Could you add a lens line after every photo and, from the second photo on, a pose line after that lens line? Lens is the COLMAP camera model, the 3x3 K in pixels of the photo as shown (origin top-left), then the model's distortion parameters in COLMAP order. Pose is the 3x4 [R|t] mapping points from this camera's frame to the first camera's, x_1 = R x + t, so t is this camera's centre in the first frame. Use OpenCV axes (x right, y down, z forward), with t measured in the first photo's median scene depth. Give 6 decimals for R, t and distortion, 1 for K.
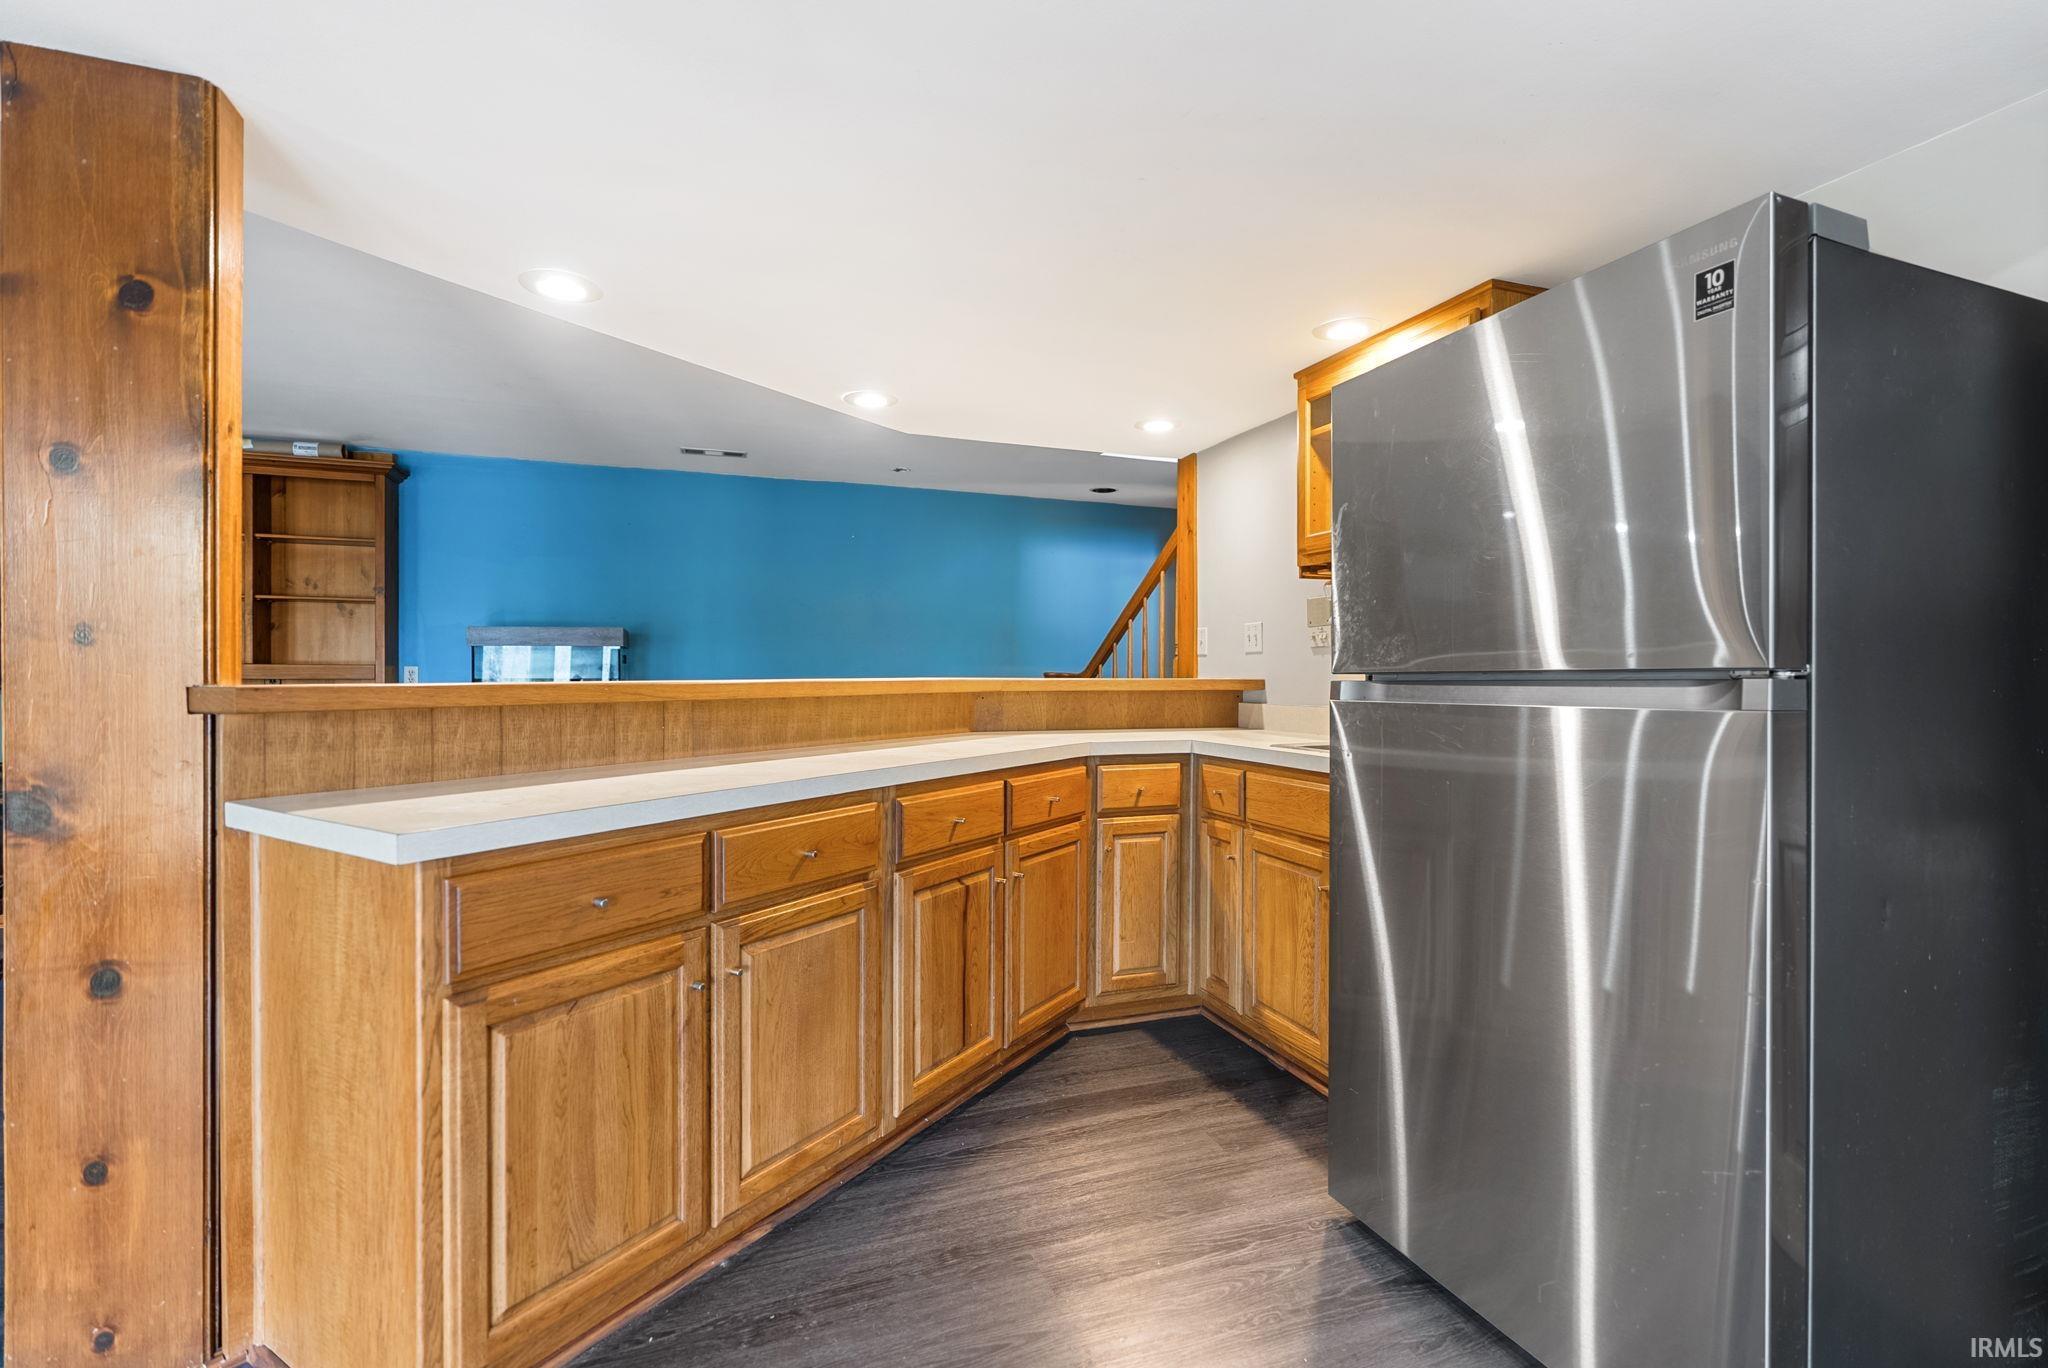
lens RADIAL K [[945.2, 0, 1041.1], [0, 945.2, 691.6], [0, 0, 1]] dist [-0.002710, -0.000038]
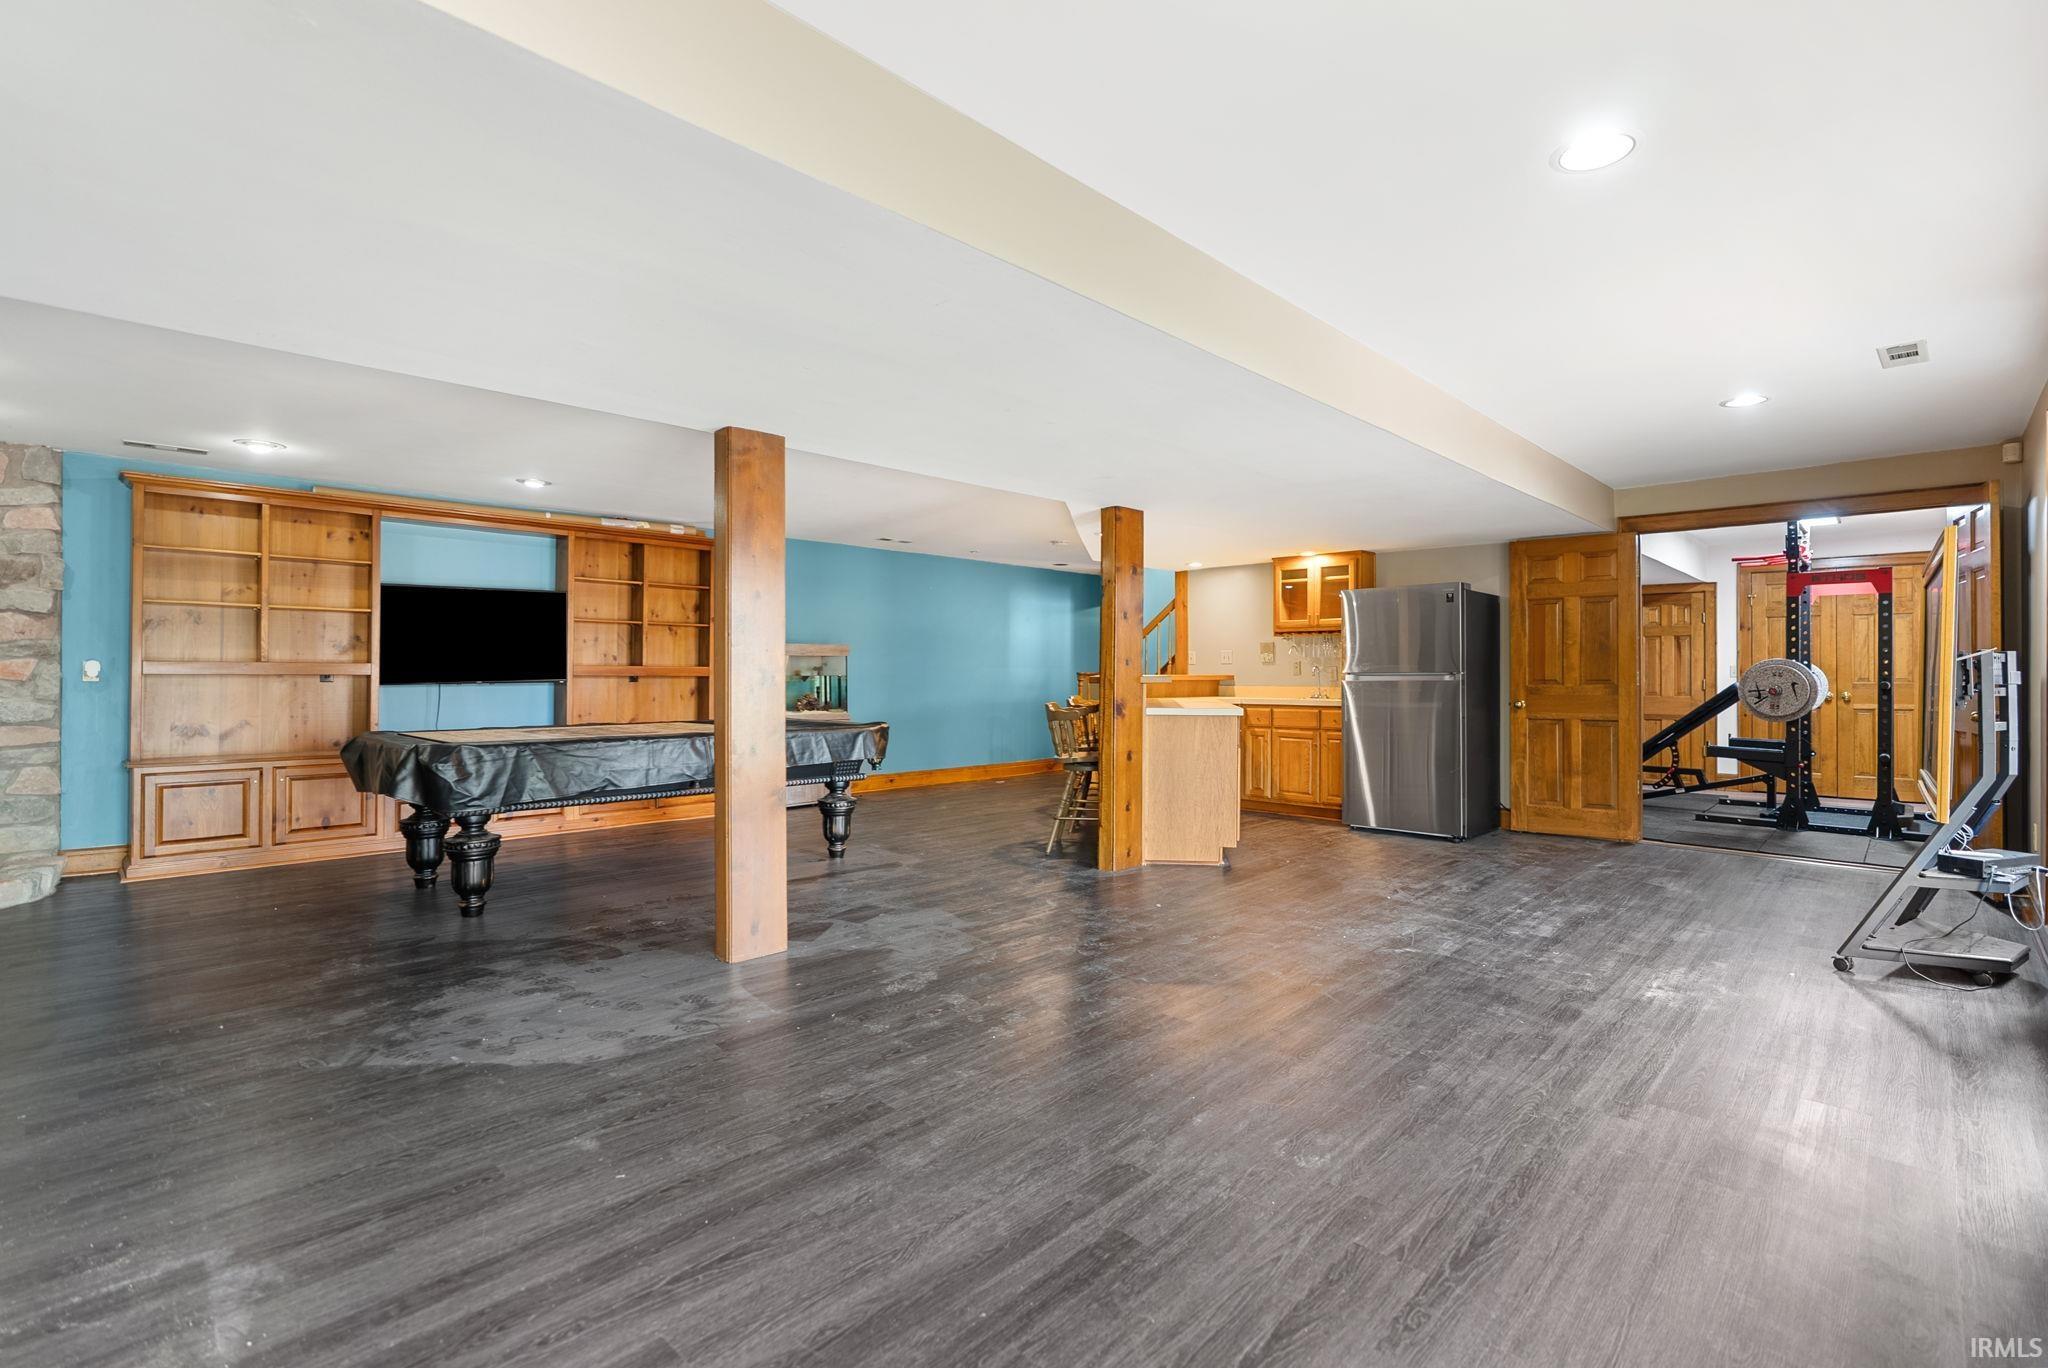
lens RADIAL K [[945.2, 0, 1041.1], [0, 945.2, 691.6], [0, 0, 1]] dist [-0.002710, -0.000038]
pose [[0.903749, -0.006980, 0.428007, -1.158622], [0.006442, 0.999976, 0.002705, 0.018007], [-0.428015, 0.000313, 0.903772, -0.882411]]
